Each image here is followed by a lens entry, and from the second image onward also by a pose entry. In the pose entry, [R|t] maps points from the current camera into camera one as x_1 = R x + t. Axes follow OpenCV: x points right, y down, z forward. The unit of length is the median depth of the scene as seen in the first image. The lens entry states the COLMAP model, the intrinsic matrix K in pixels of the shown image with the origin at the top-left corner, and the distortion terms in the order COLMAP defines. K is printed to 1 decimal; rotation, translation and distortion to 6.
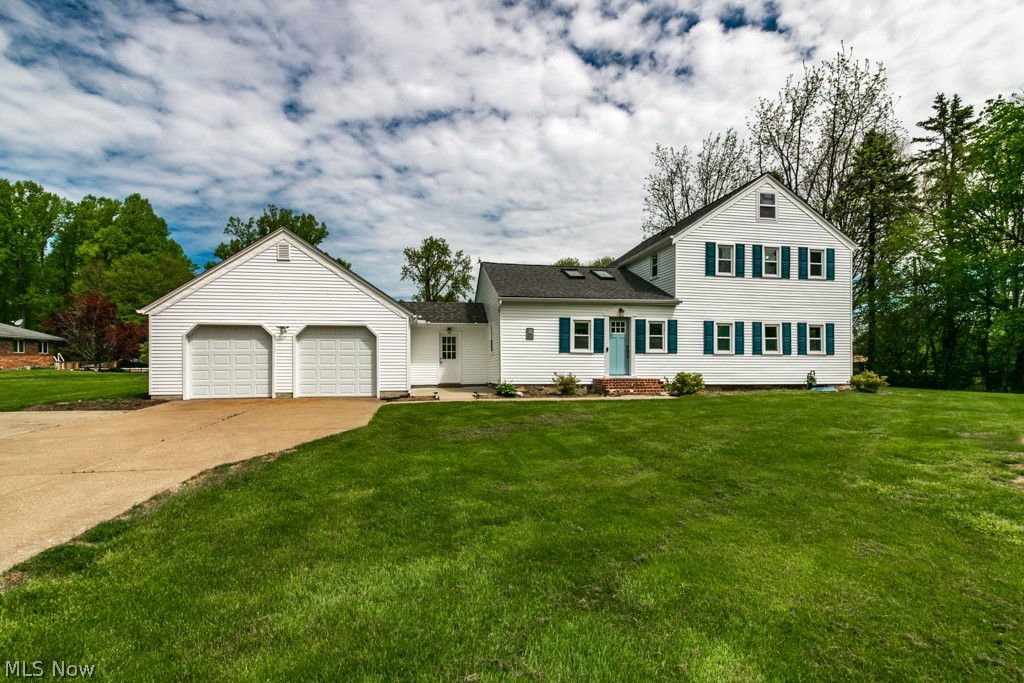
lens RADIAL K [[458.3, 0, 514.0], [0, 458.3, 365.4], [0, 0, 1]] dist [-0.002351, 0.000453]
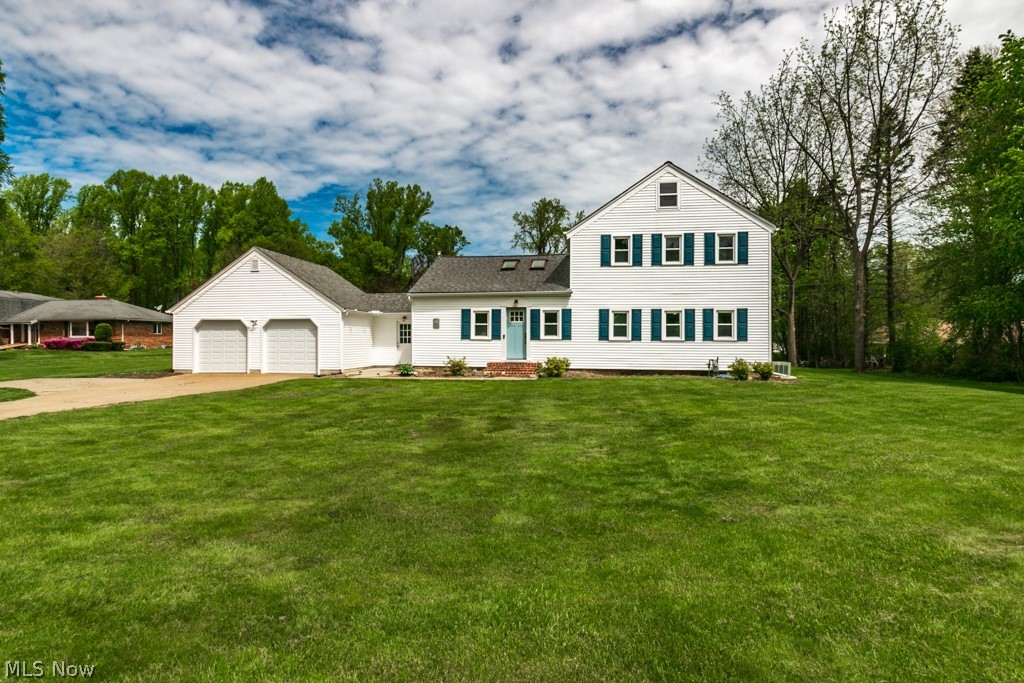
lens RADIAL K [[554.0, 0, 512.0], [0, 554.0, 341.5], [0, 0, 1]] dist [-0.003043, -0.000844]
pose [[0.956270, 0.002405, -0.292474, 0.541179], [-0.002816, 0.999996, -0.000983, -0.018169], [0.292470, 0.001764, 0.956273, -0.261083]]
